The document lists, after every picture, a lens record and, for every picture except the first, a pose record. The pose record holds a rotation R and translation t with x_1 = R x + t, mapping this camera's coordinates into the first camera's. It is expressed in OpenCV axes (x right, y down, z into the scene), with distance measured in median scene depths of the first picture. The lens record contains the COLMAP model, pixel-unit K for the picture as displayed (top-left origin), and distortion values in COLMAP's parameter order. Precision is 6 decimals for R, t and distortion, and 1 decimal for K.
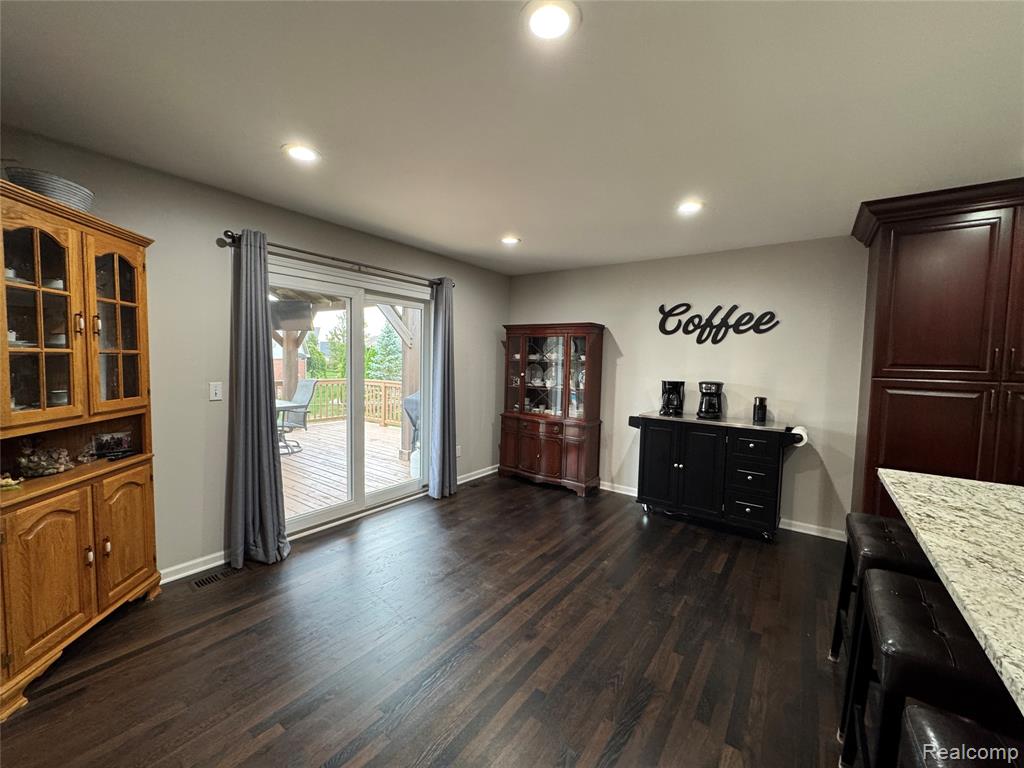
lens RADIAL K [[408.3, 0, 511.2], [0, 408.3, 383.6], [0, 0, 1]] dist [-0.004905, 0.000773]
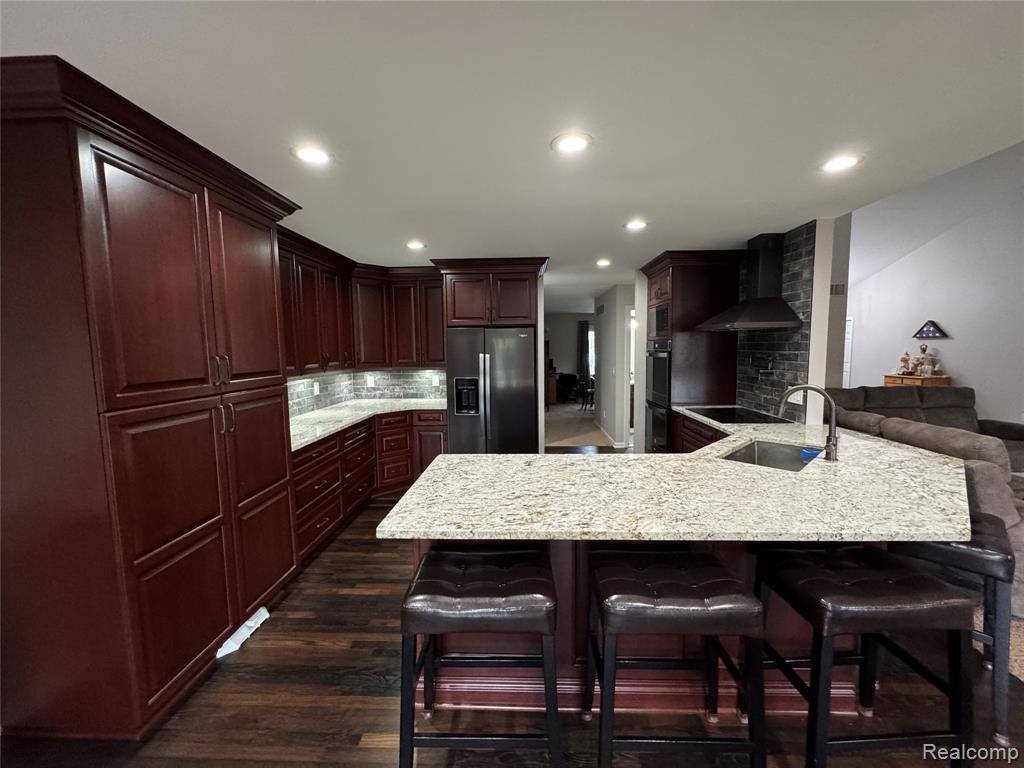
lens RADIAL K [[408.3, 0, 513.9], [0, 408.3, 383.1], [0, 0, 1]] dist [-0.004905, 0.000773]
pose [[-0.560483, -0.086343, 0.823652, 0.097683], [0.050817, 0.989090, 0.138267, -0.075104], [-0.826605, 0.119352, -0.549981, 0.620580]]
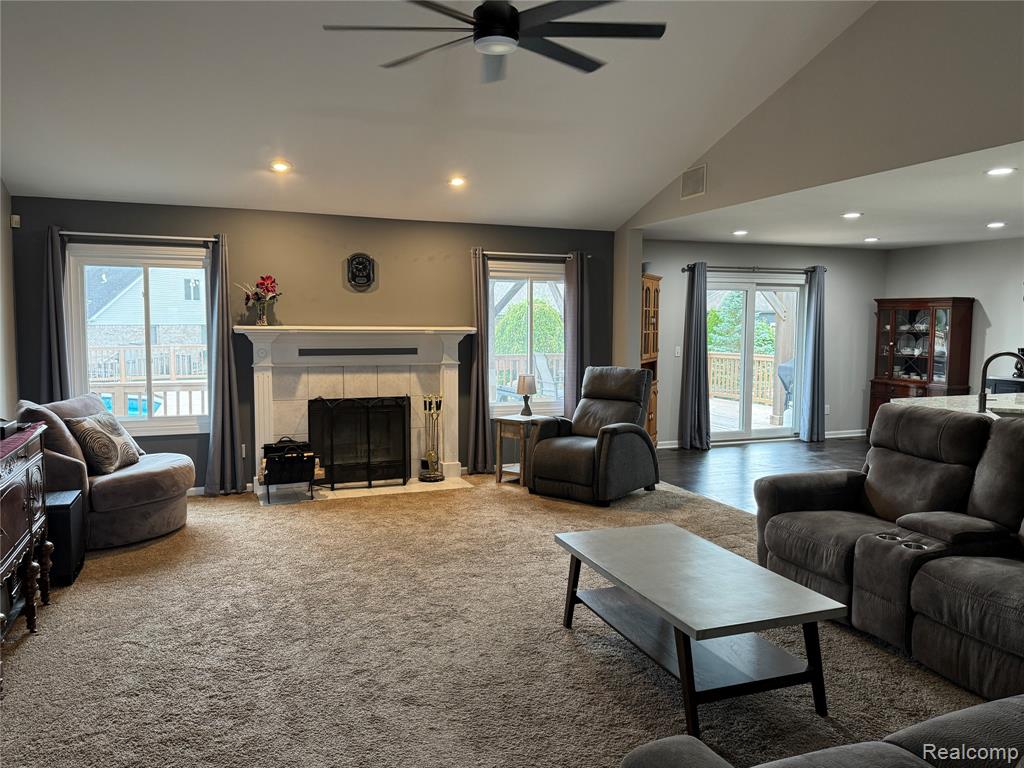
lens RADIAL K [[753.9, 0, 519.3], [0, 753.9, 387.5], [0, 0, 1]] dist [0.055273, -0.034805]
pose [[0.849427, 0.027836, -0.526972, 0.338815], [-0.017172, 0.999537, 0.025118, 0.079547], [0.527427, -0.012286, 0.849511, -1.663199]]
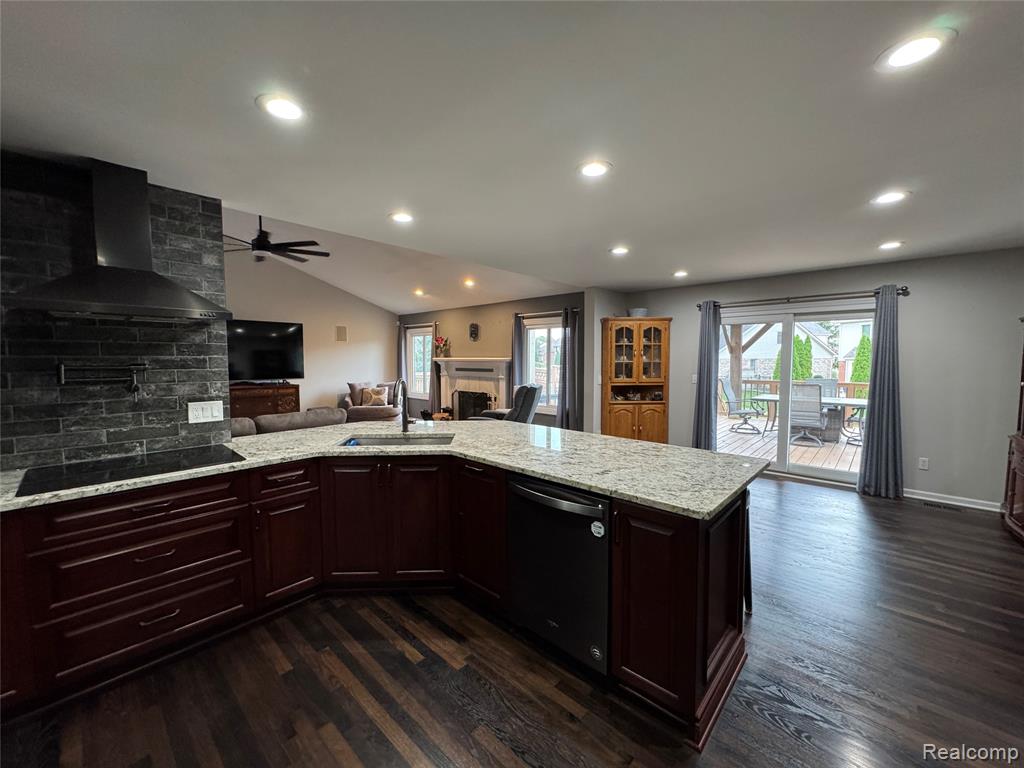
lens RADIAL K [[408.3, 0, 511.3], [0, 408.3, 384.7], [0, 0, 1]] dist [-0.004905, 0.000773]
pose [[-0.118877, 0.048087, -0.991744, 1.112703], [-0.059036, 0.996717, 0.055404, -0.009628], [0.991152, 0.065135, -0.115648, 0.217940]]
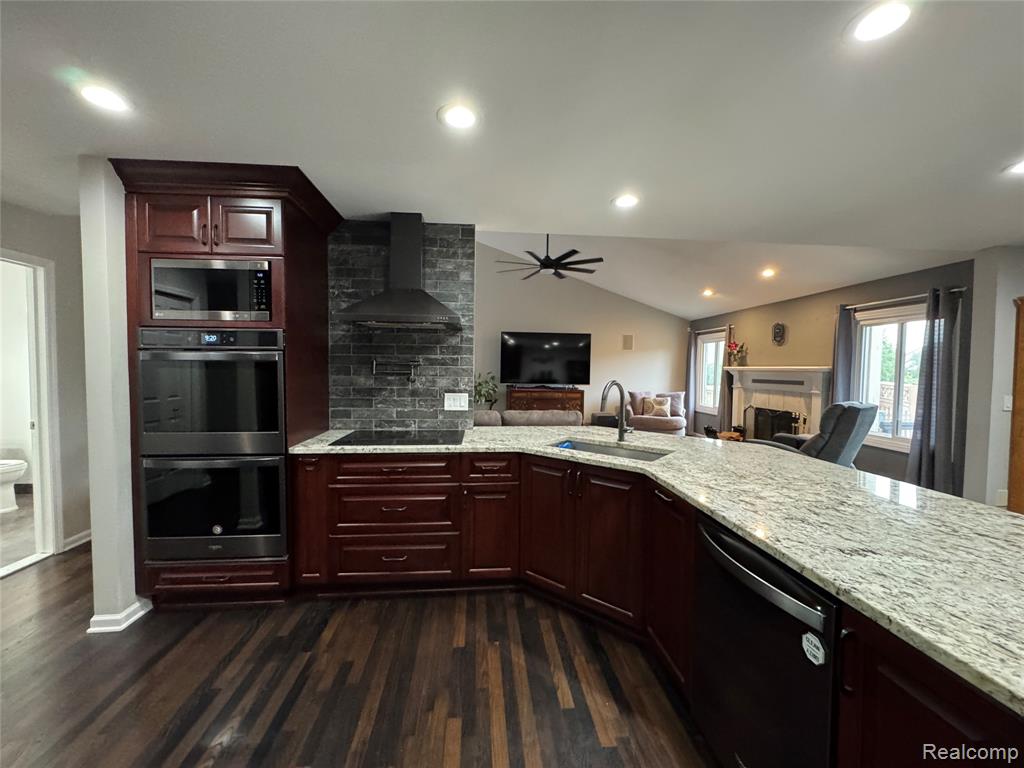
lens RADIAL K [[408.3, 0, 512.5], [0, 408.3, 384.7], [0, 0, 1]] dist [-0.004905, 0.000773]
pose [[-0.754039, -0.000809, -0.656830, 0.952713], [-0.063631, 0.995386, 0.071822, 0.002840], [0.653741, 0.095952, -0.750611, 0.329544]]
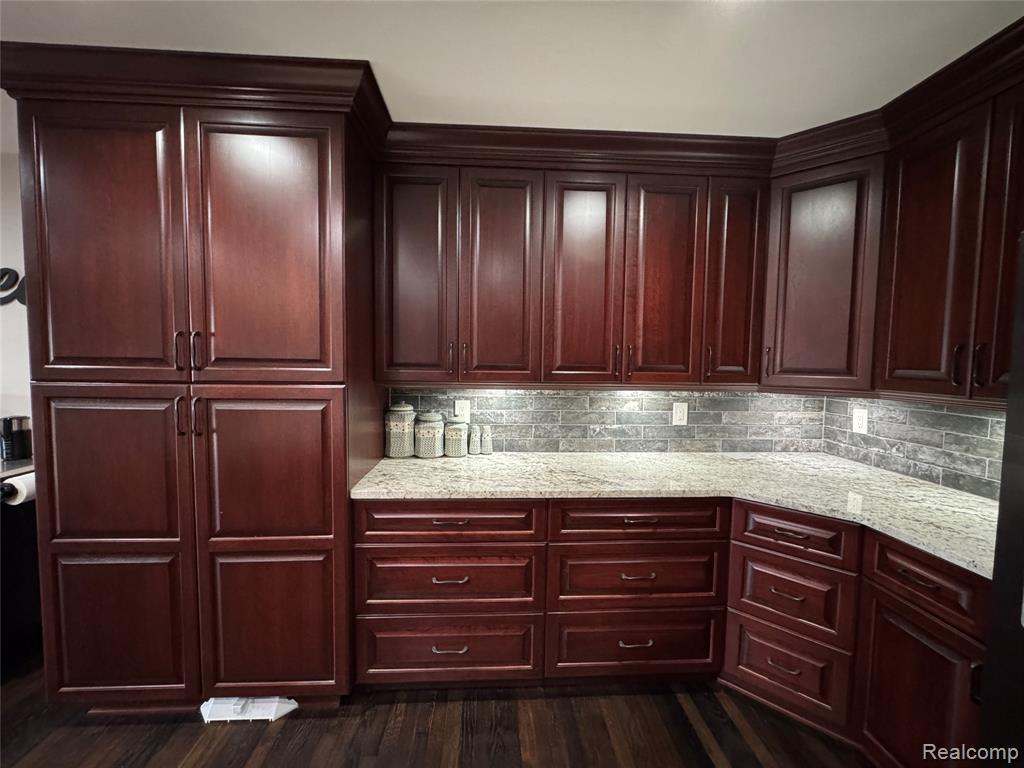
lens RADIAL K [[408.3, 0, 511.5], [0, 408.3, 385.7], [0, 0, 1]] dist [-0.004905, 0.000773]
pose [[0.772886, -0.049363, 0.632622, 0.770603], [0.039307, 0.998779, 0.029912, 0.000038], [-0.633326, 0.001748, 0.773883, 0.116609]]
